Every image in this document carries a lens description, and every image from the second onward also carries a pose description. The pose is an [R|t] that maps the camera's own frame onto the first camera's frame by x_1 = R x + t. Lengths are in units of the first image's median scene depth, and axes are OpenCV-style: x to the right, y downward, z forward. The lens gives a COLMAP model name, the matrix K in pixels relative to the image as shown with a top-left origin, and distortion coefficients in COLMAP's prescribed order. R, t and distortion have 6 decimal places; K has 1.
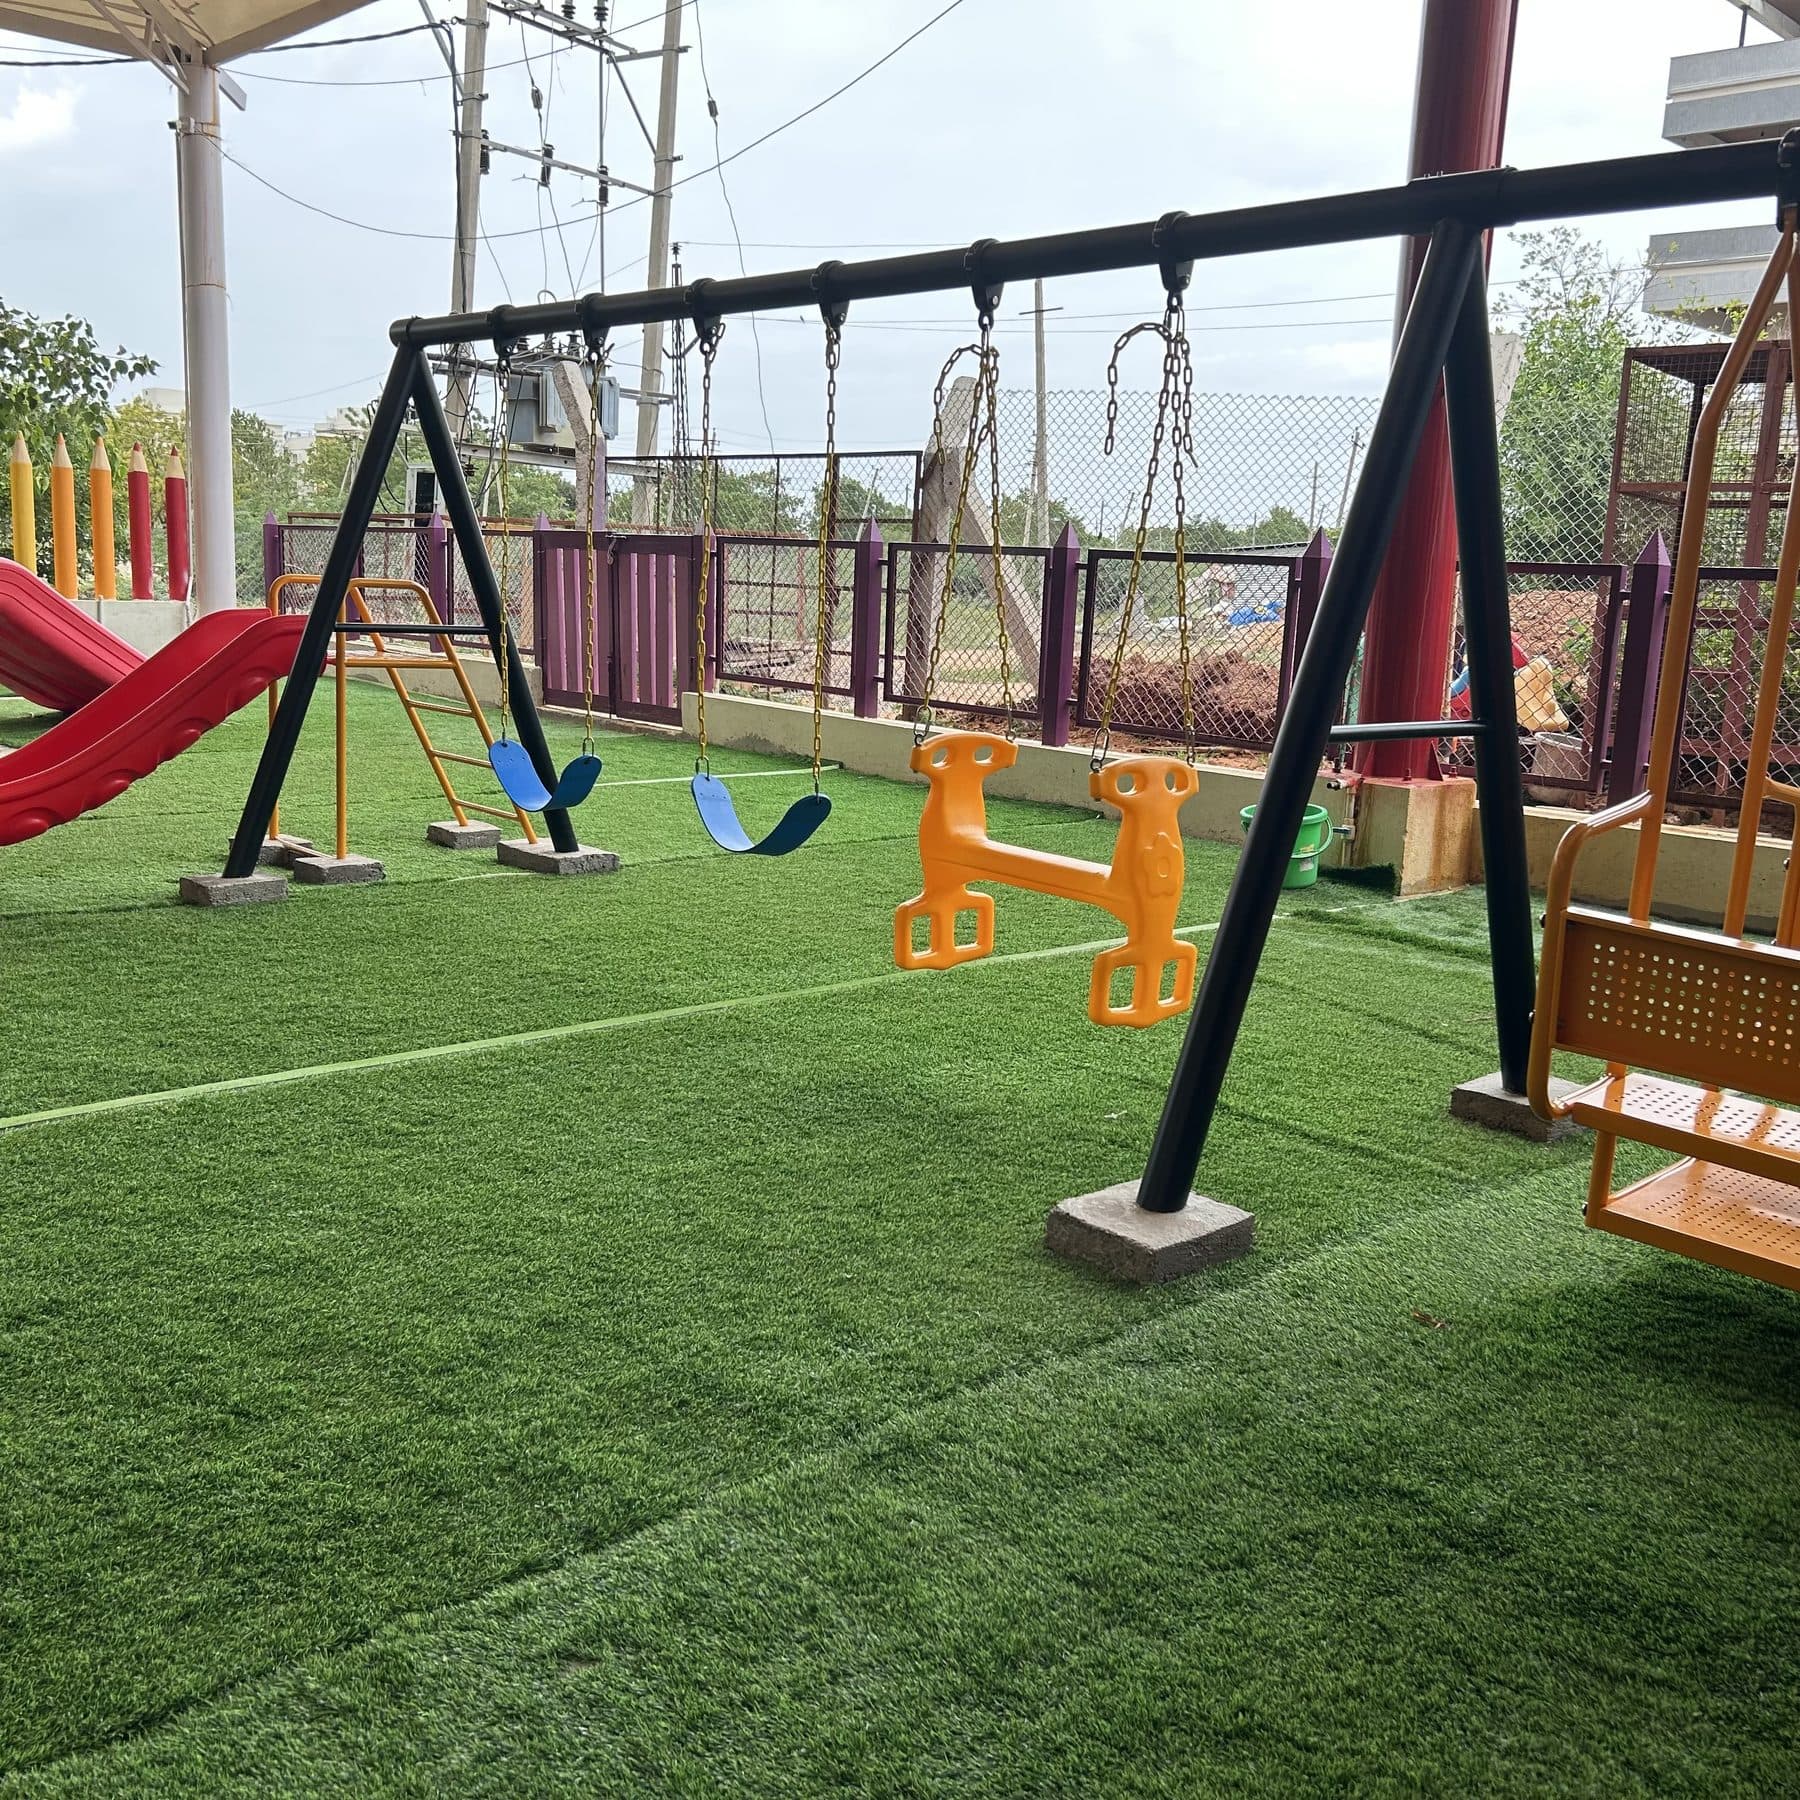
lens RADIAL K [[1827.0, 0, 900.1], [0, 1827.0, 916.9], [0, 0, 1]] dist [0.021215, 0.000000]
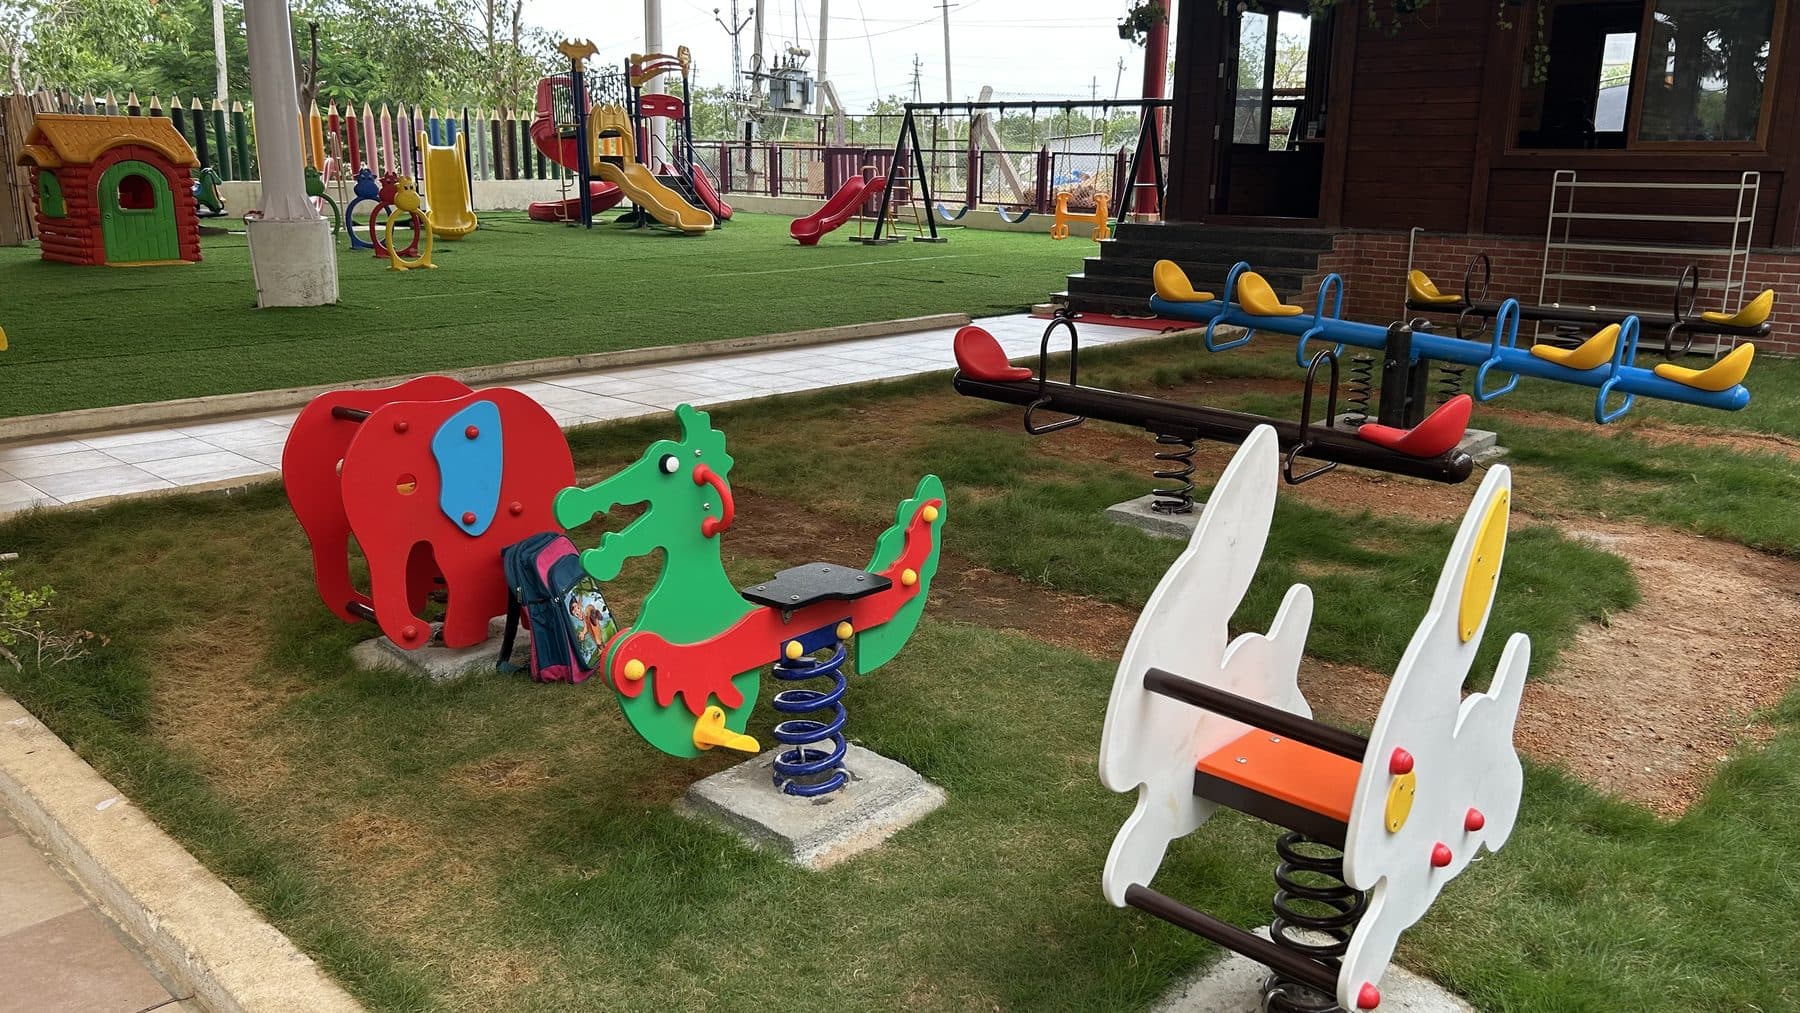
lens RADIAL K [[1366.6, 0, 900.2], [0, 1366.6, 510.4], [0, 0, 1]] dist [0.017035, -0.012839]
pose [[0.996331, -0.042249, 0.074426, -0.777882], [0.037187, 0.996983, 0.068130, 0.537977], [-0.077080, -0.065112, 0.994897, -2.997557]]
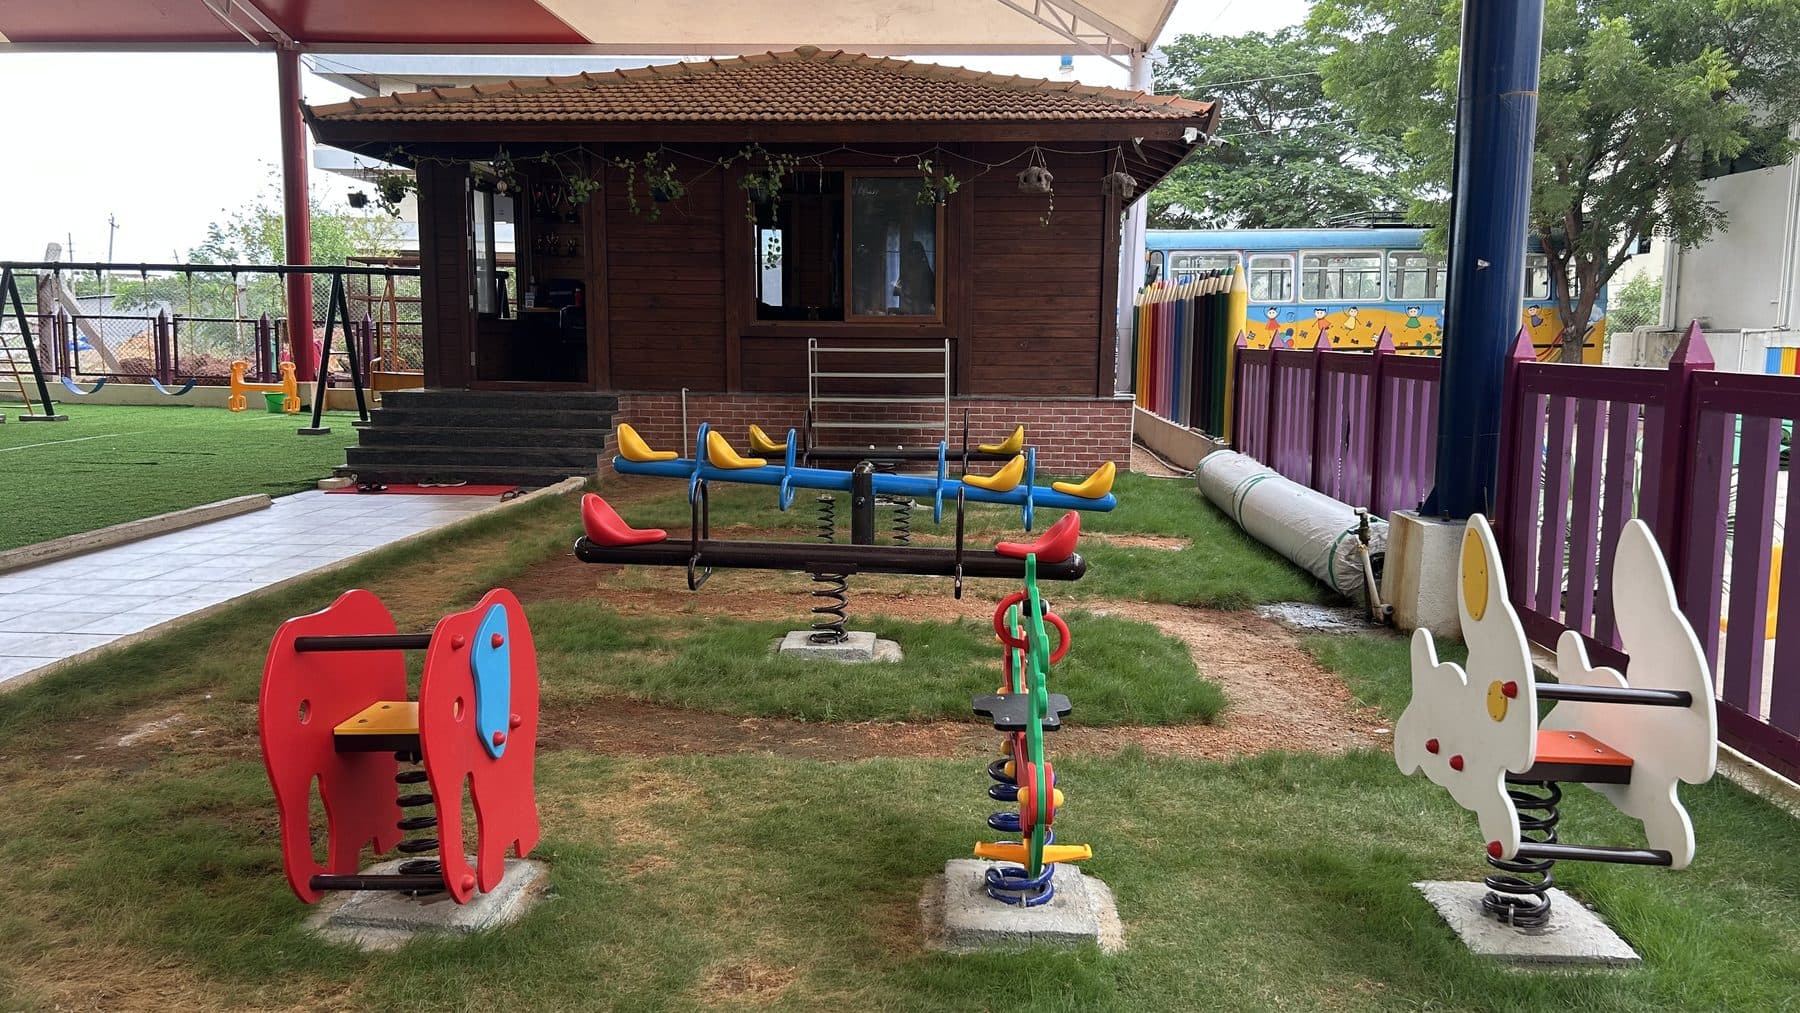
lens RADIAL K [[1366.6, 0, 902.0], [0, 1366.6, 511.9], [0, 0, 1]] dist [0.017035, -0.012839]
pose [[0.709953, -0.118021, 0.694289, -1.313626], [0.145383, 0.989184, 0.019487, 0.487523], [-0.689079, 0.087103, 0.719433, -2.838475]]
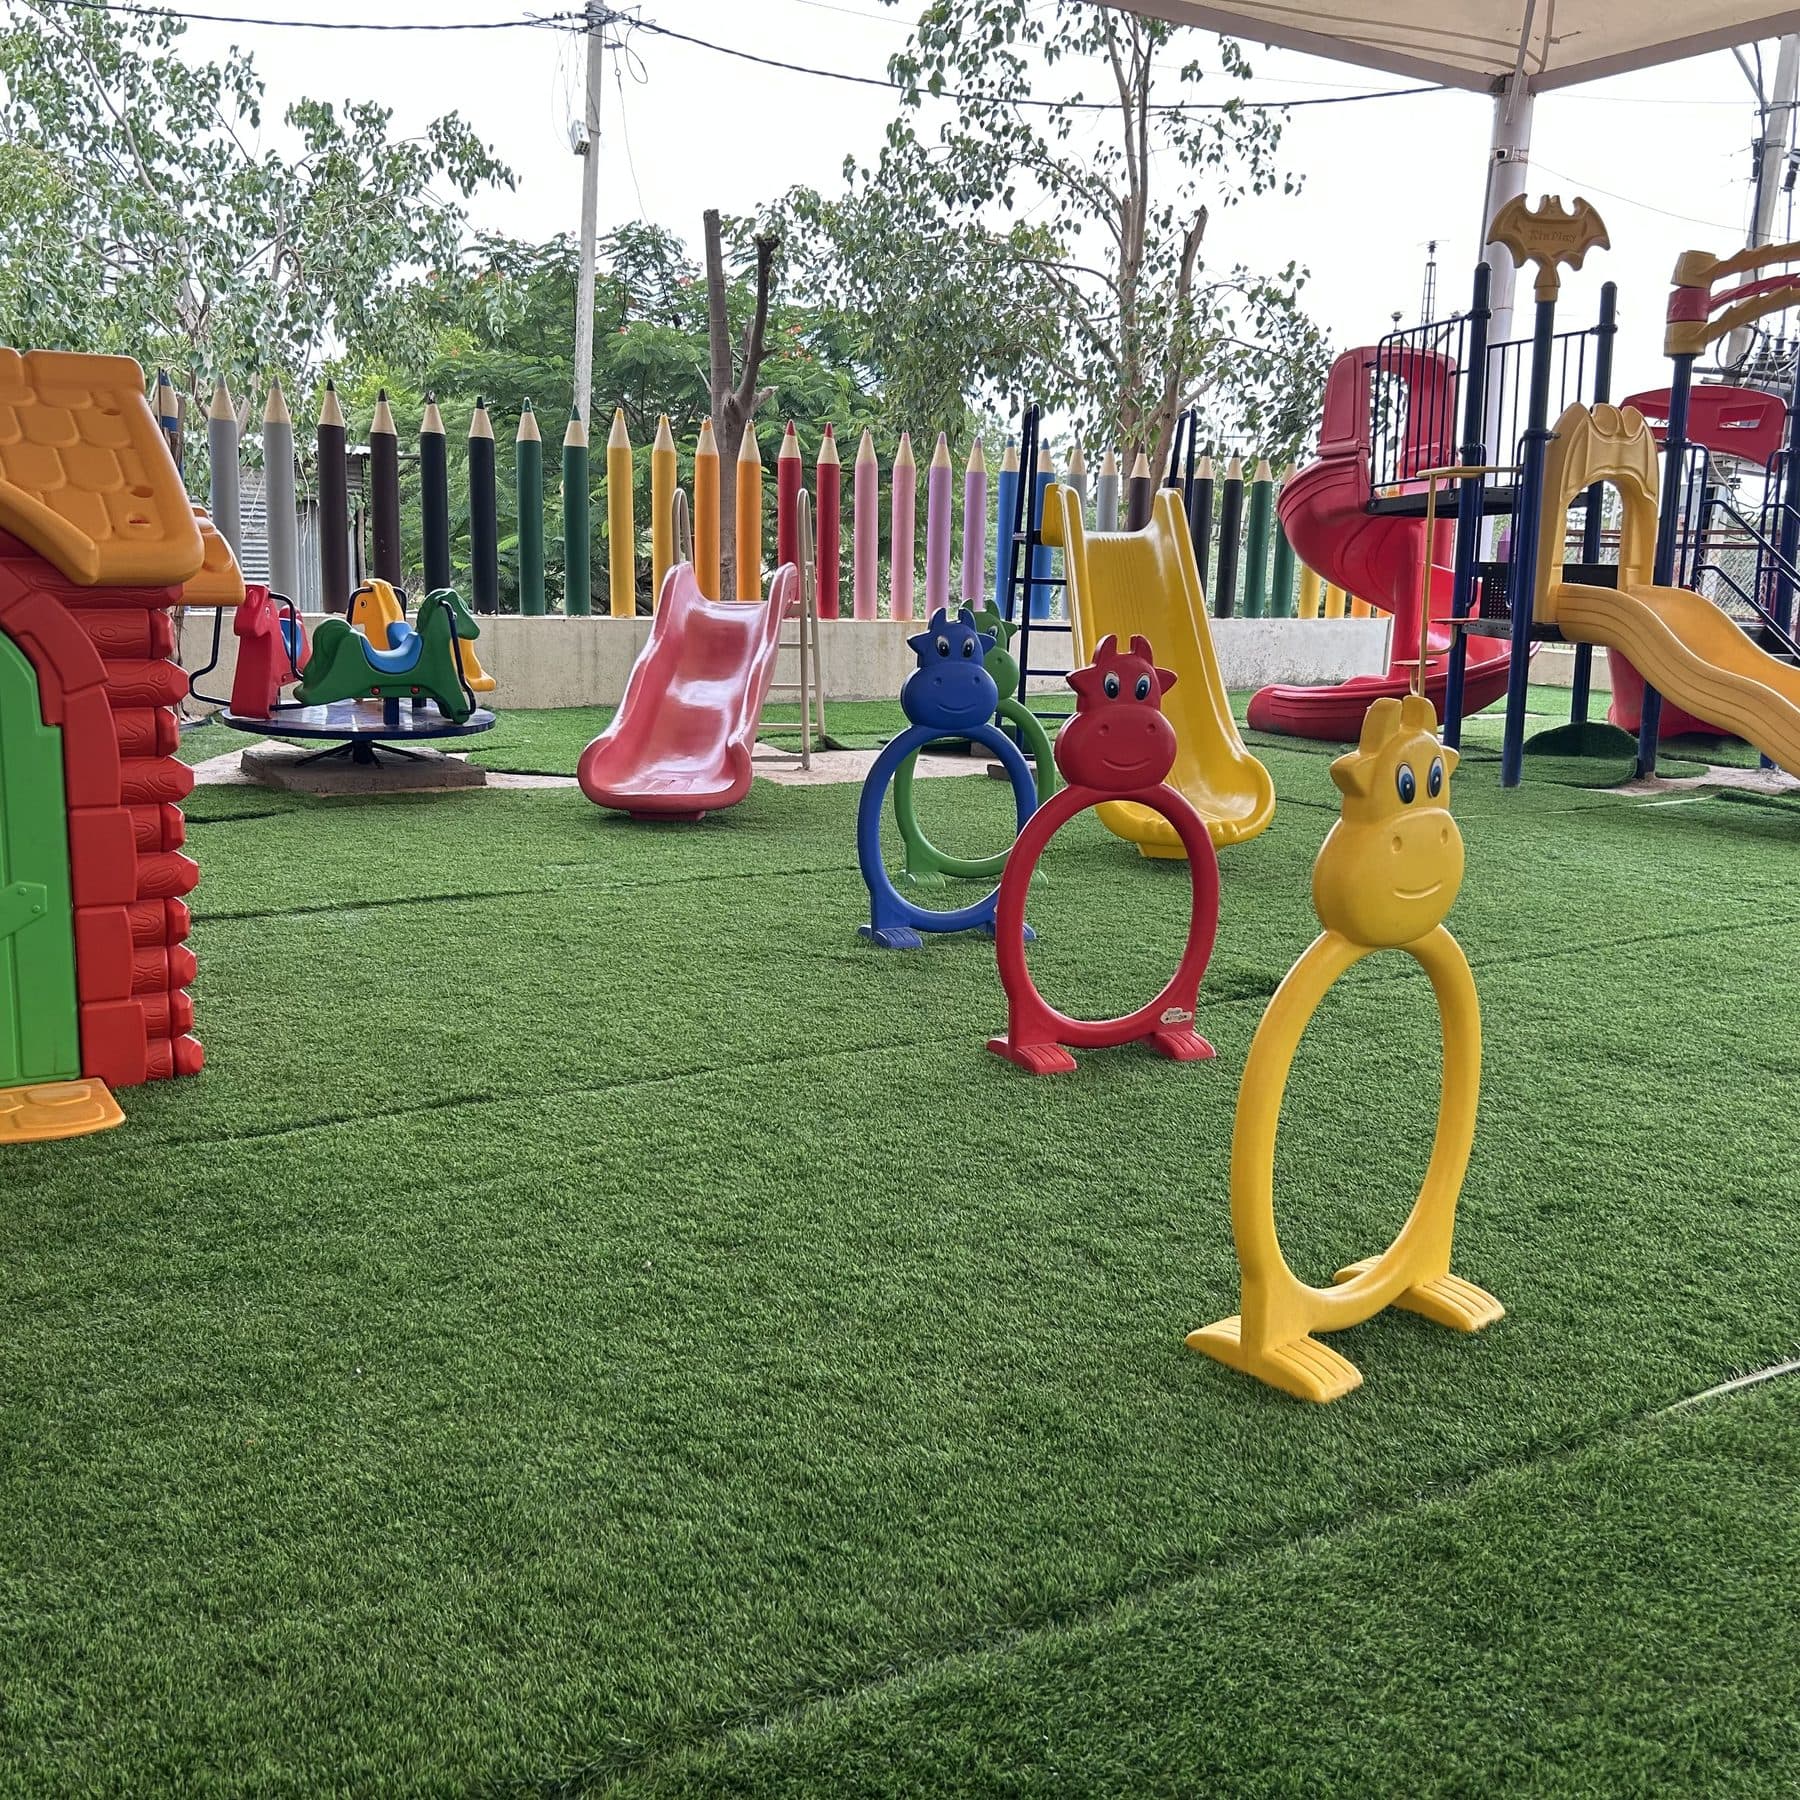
lens RADIAL K [[1827.0, 0, 895.3], [0, 1827.0, 907.8], [0, 0, 1]] dist [0.021215, 0.000000]
pose [[0.976638, 0.031381, -0.212585, -1.703747], [-0.031949, 0.999489, 0.000768, -0.001603], [0.212501, 0.006042, 0.977142, -0.243495]]
